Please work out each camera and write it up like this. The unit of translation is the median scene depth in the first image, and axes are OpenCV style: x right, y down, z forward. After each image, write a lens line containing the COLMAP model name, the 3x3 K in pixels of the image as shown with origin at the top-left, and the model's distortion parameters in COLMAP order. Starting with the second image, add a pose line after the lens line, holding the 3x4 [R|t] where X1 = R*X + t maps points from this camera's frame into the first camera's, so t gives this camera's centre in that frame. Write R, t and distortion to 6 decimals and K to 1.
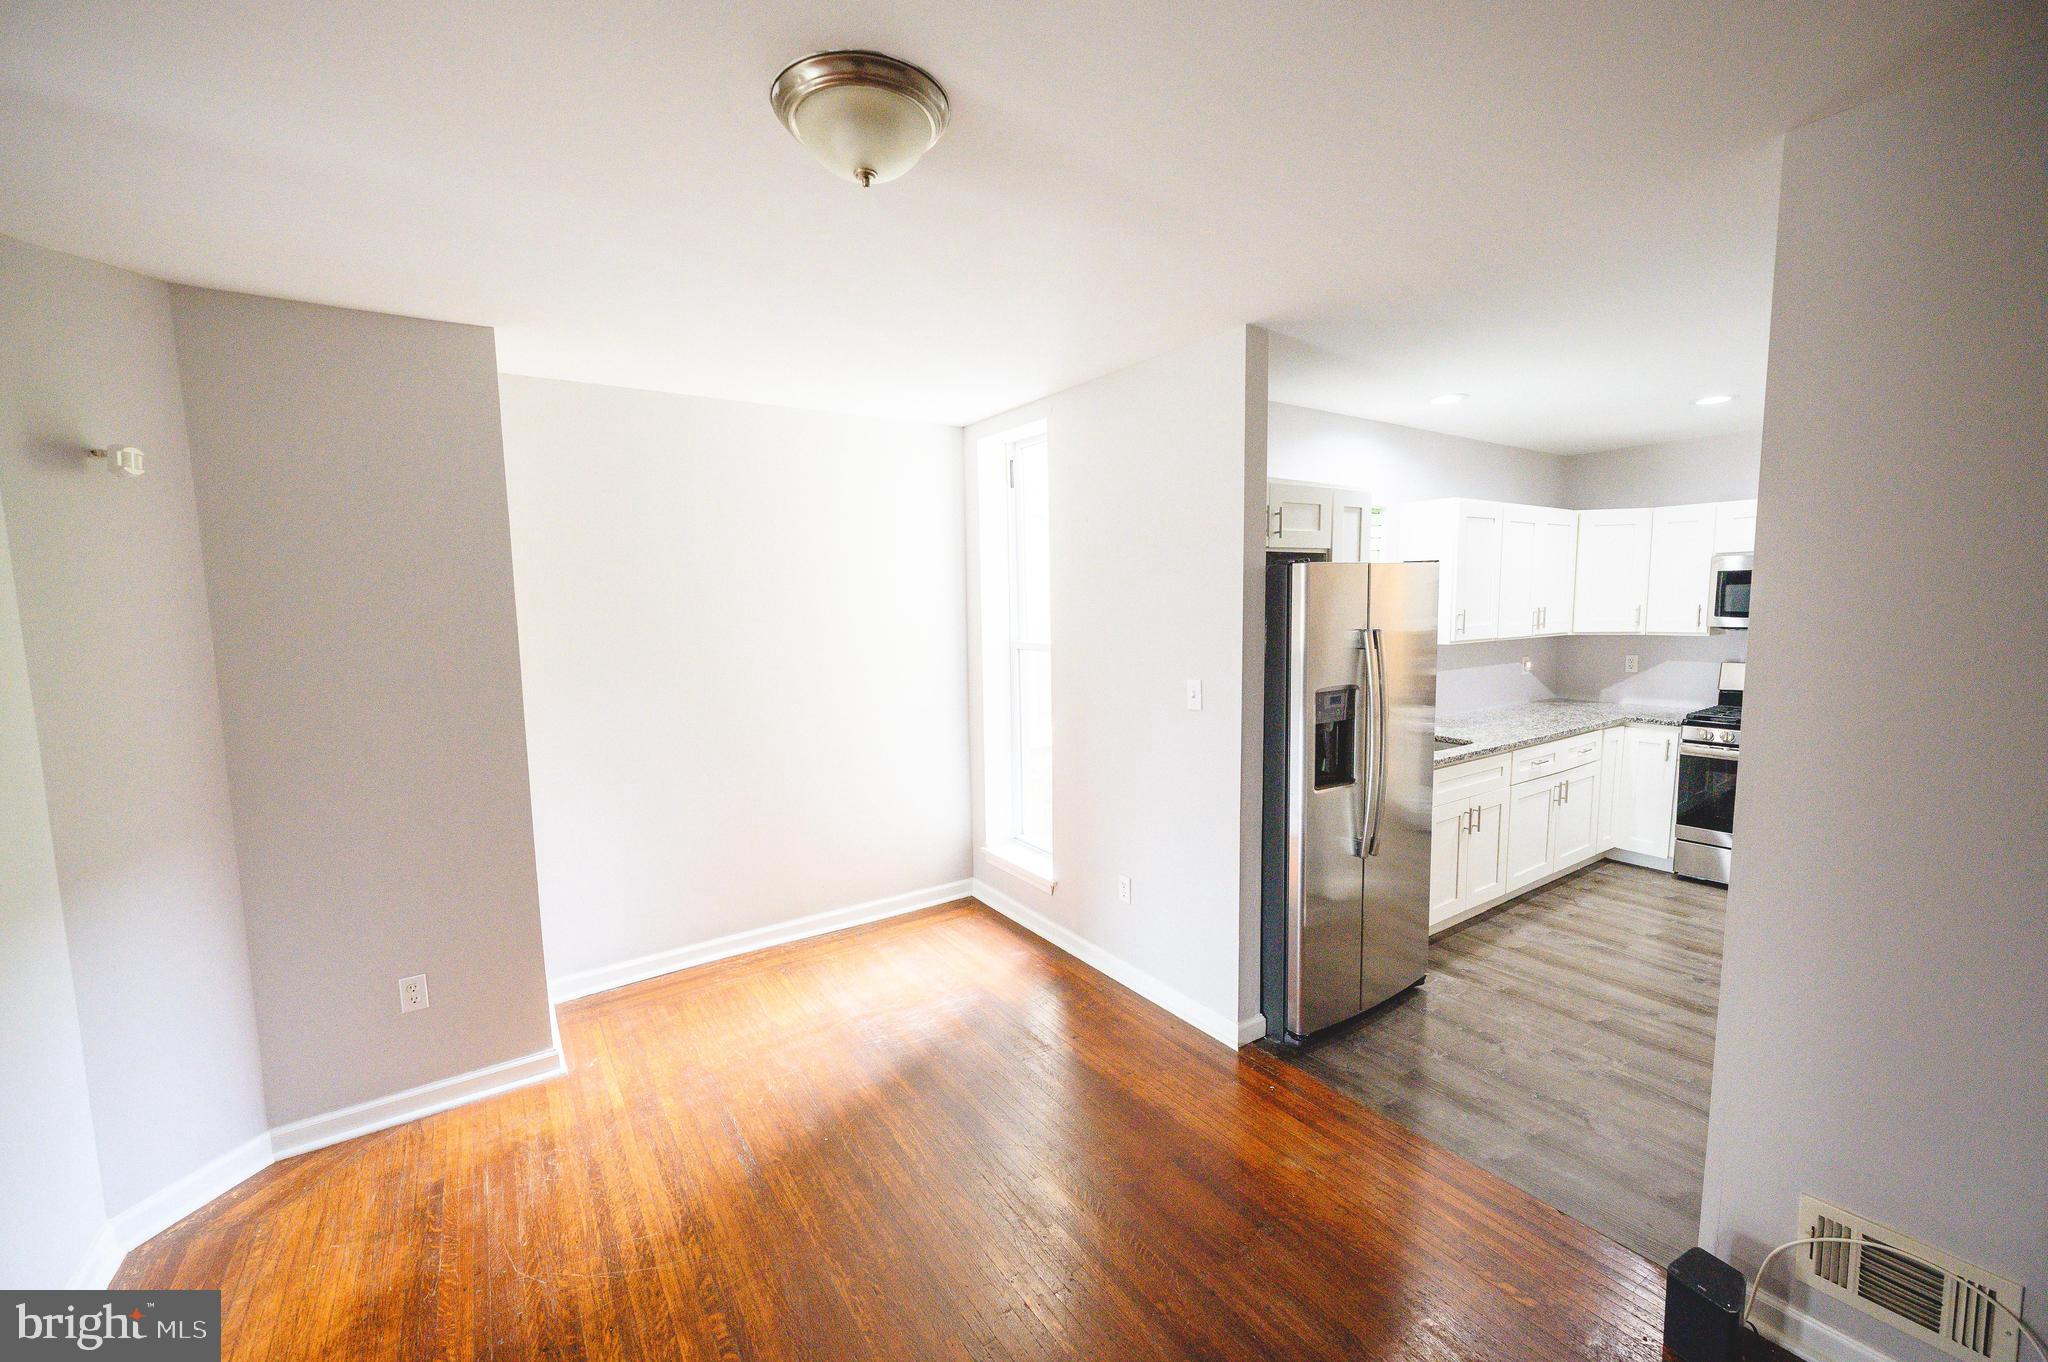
lens RADIAL K [[818.0, 0, 1013.2], [0, 818.0, 685.5], [0, 0, 1]] dist [-0.002954, -0.000602]
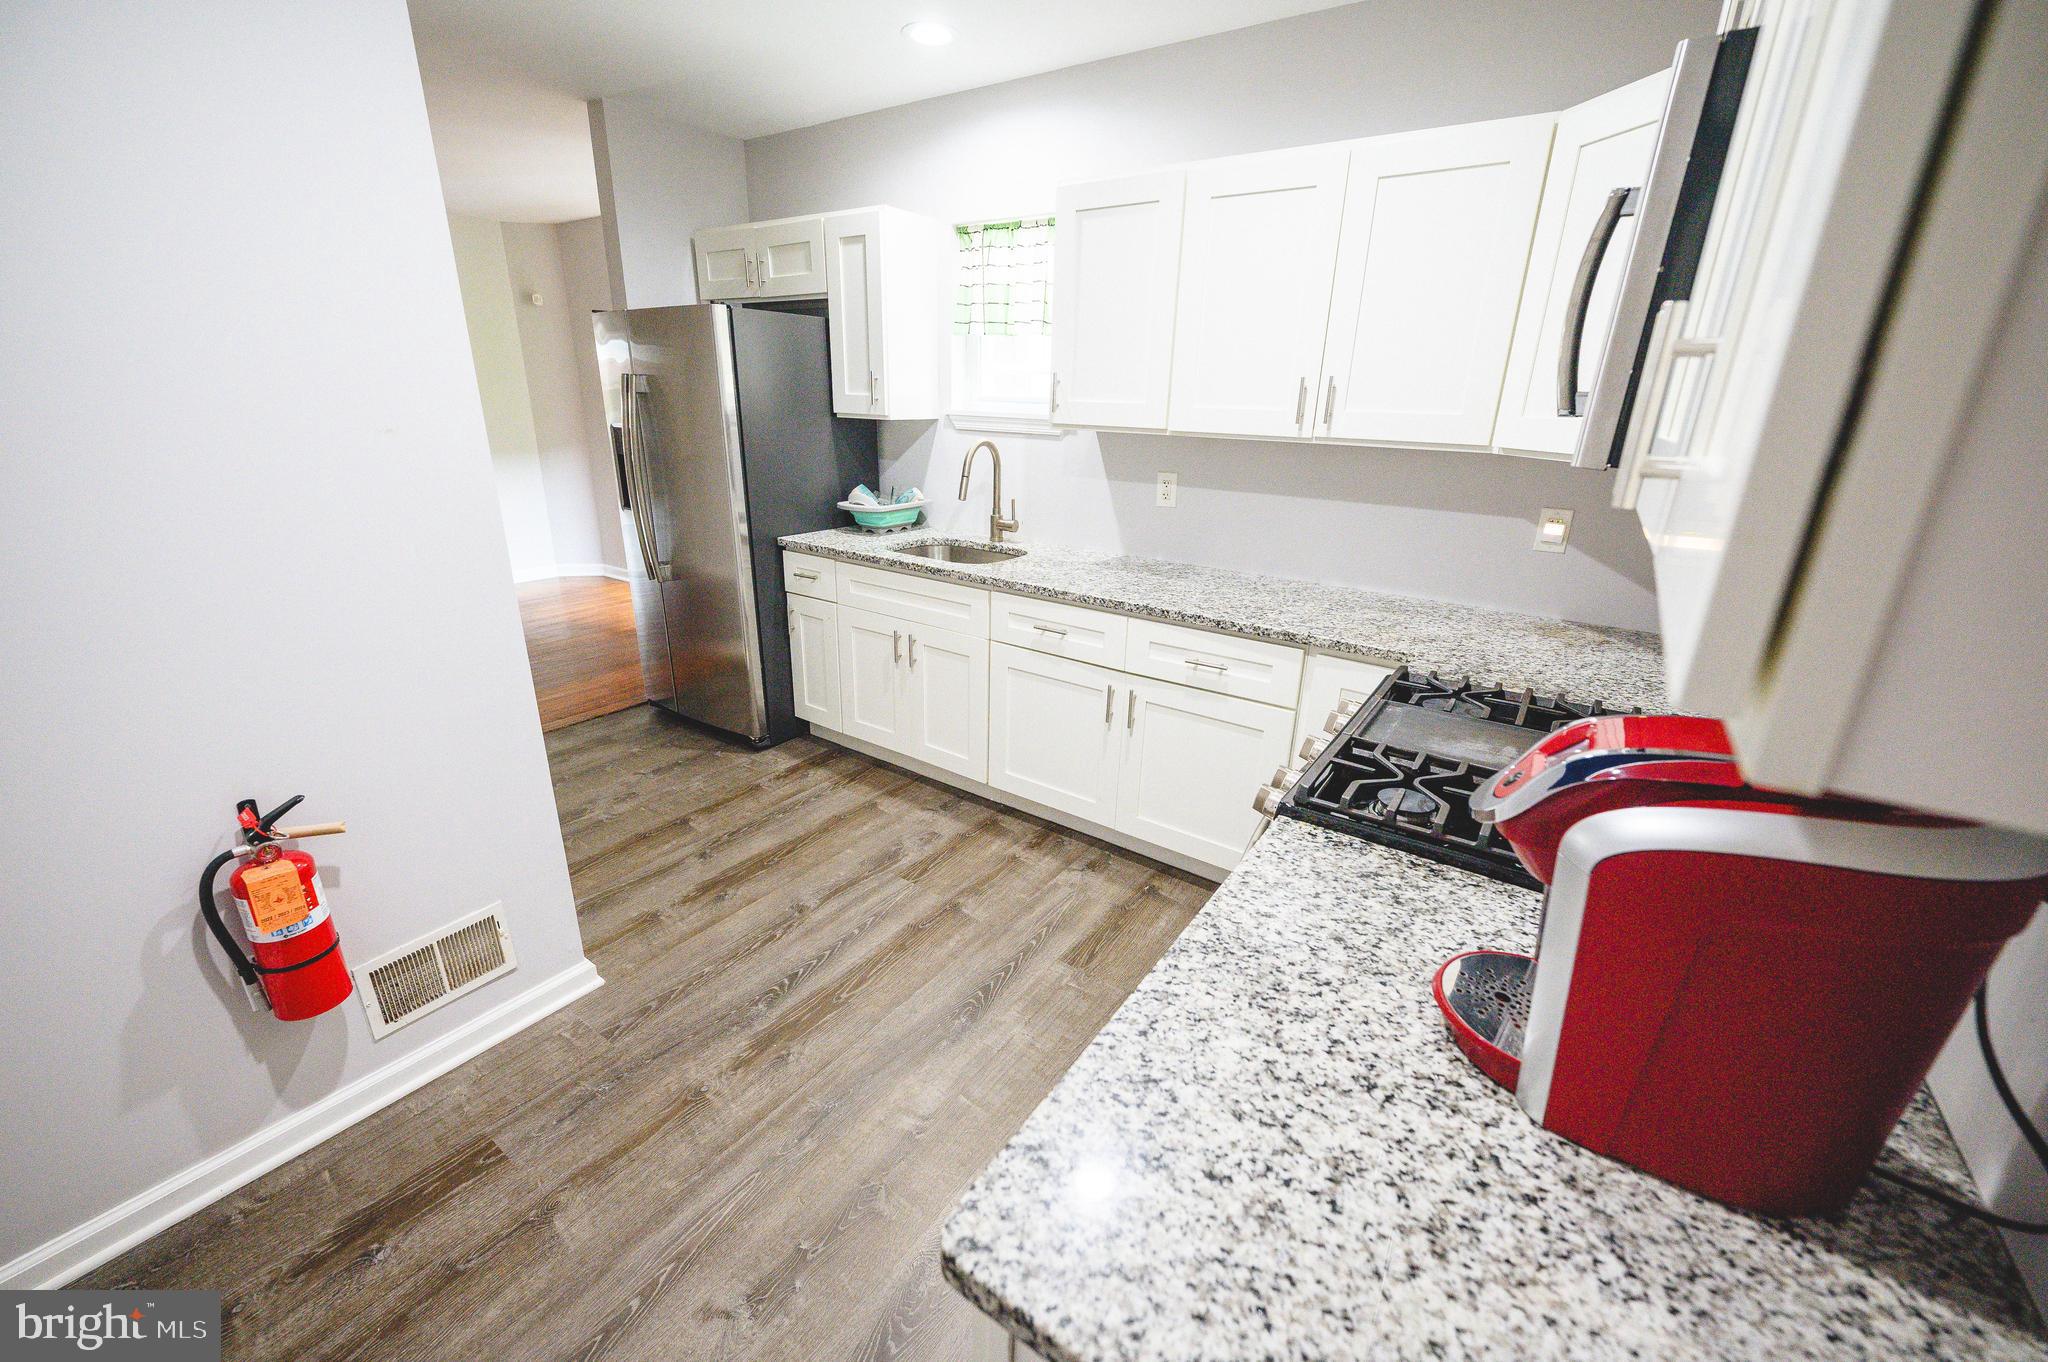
lens RADIAL K [[818.0, 0, 1015.1], [0, 818.0, 683.1], [0, 0, 1]] dist [-0.002954, -0.000602]
pose [[0.349939, 0.338813, -0.873355, 1.089448], [-0.125642, 0.940854, 0.314656, -0.057032], [0.928309, -0.000381, 0.371811, 0.671910]]
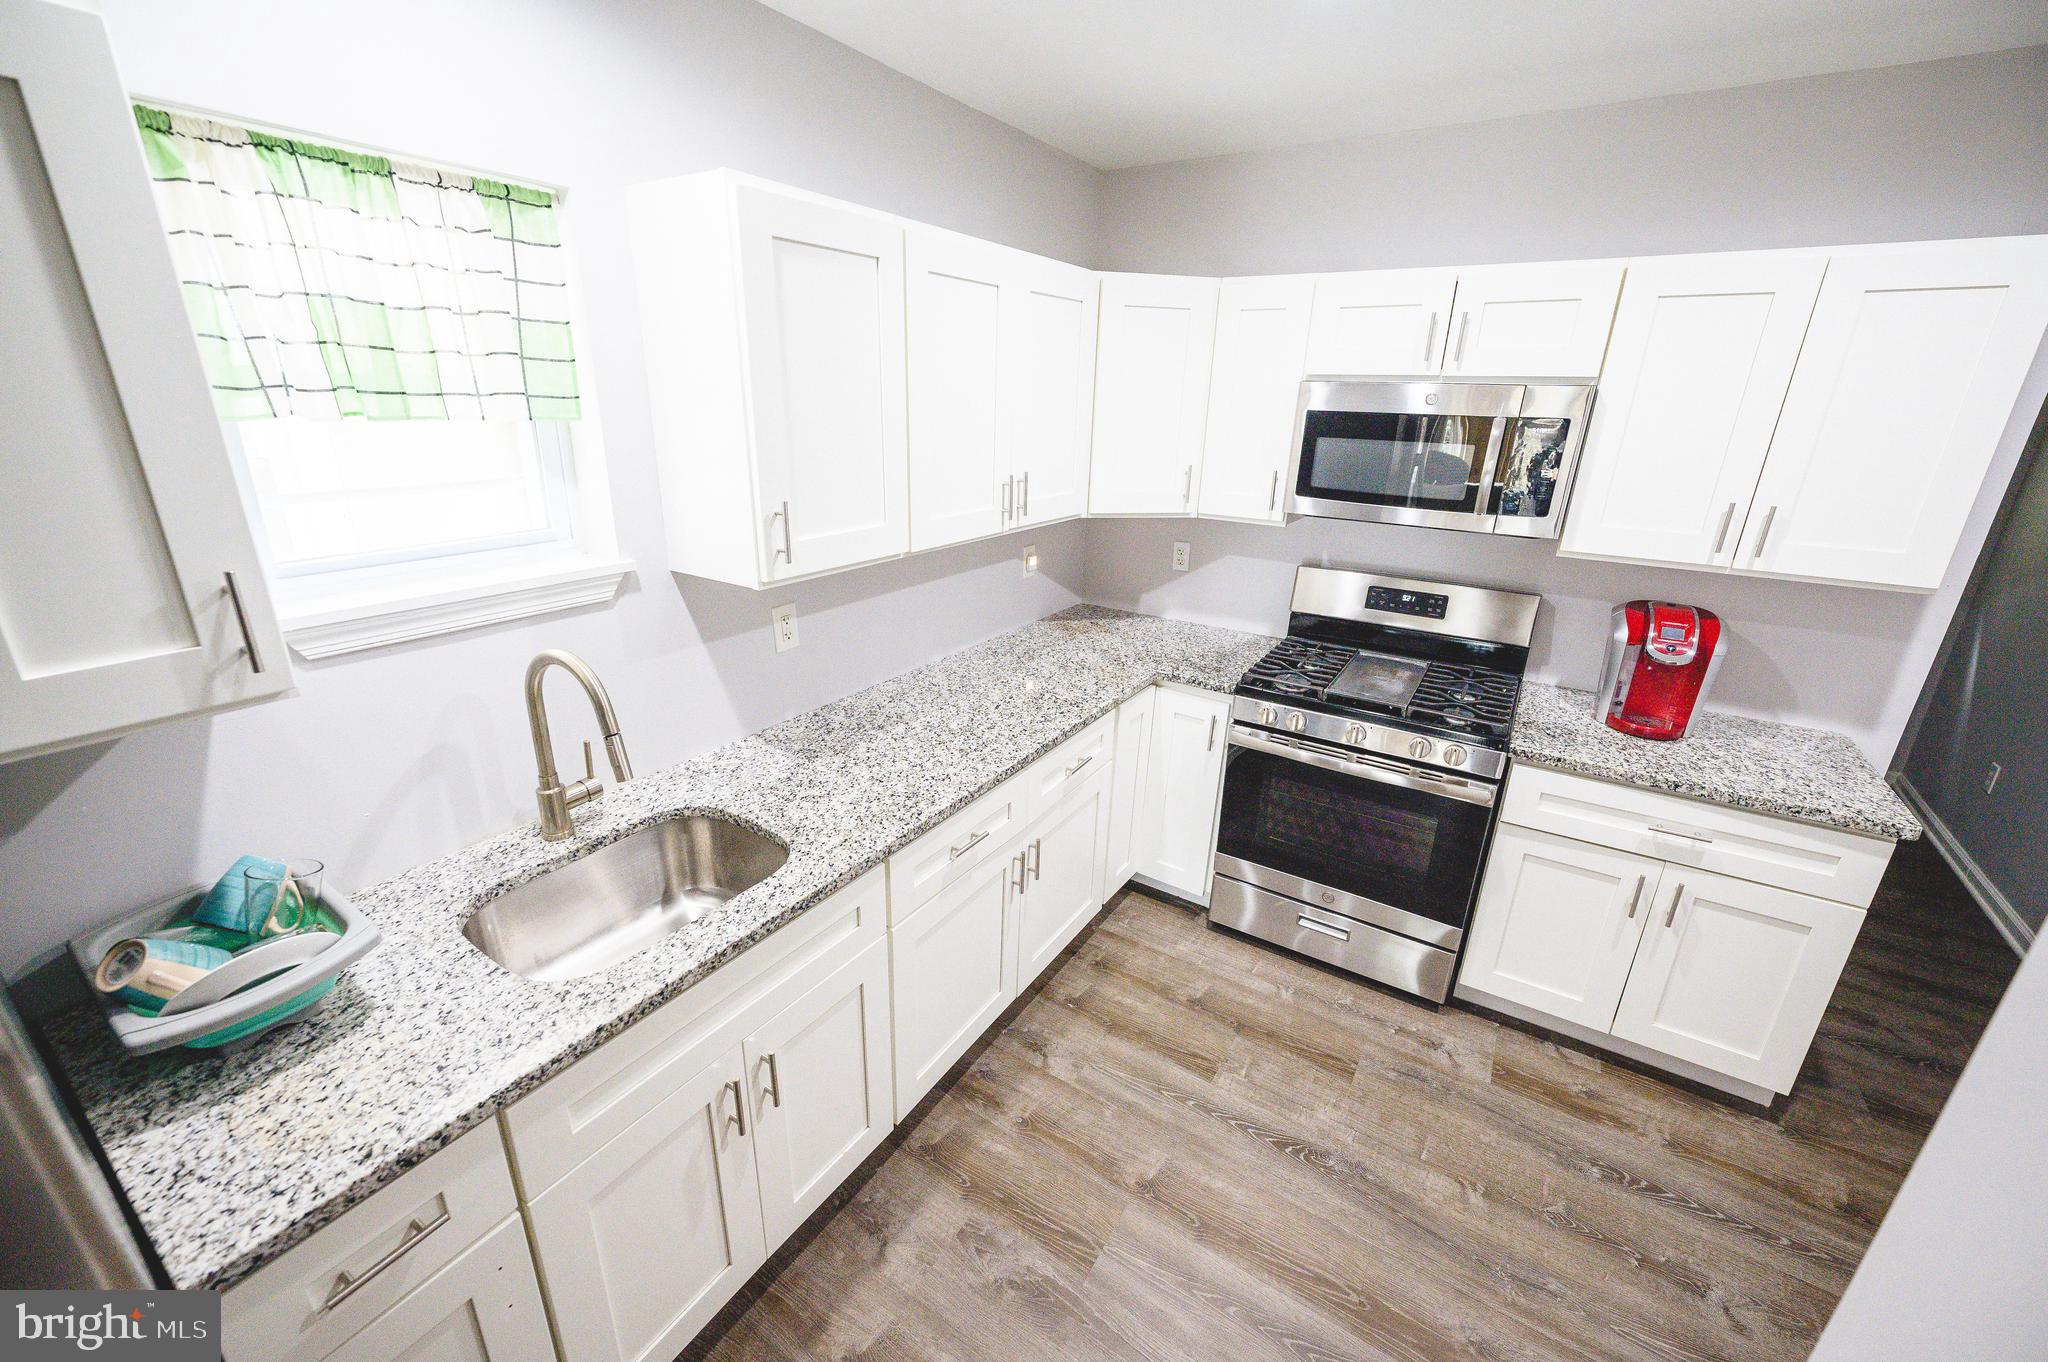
lens RADIAL K [[818.0, 0, 1020.5], [0, 818.0, 683.8], [0, 0, 1]] dist [-0.002954, -0.000602]
pose [[0.918479, -0.094386, 0.384041, 0.457605], [-0.002367, 0.969771, 0.244004, -0.095780], [-0.395463, -0.225021, 0.890491, 0.545543]]
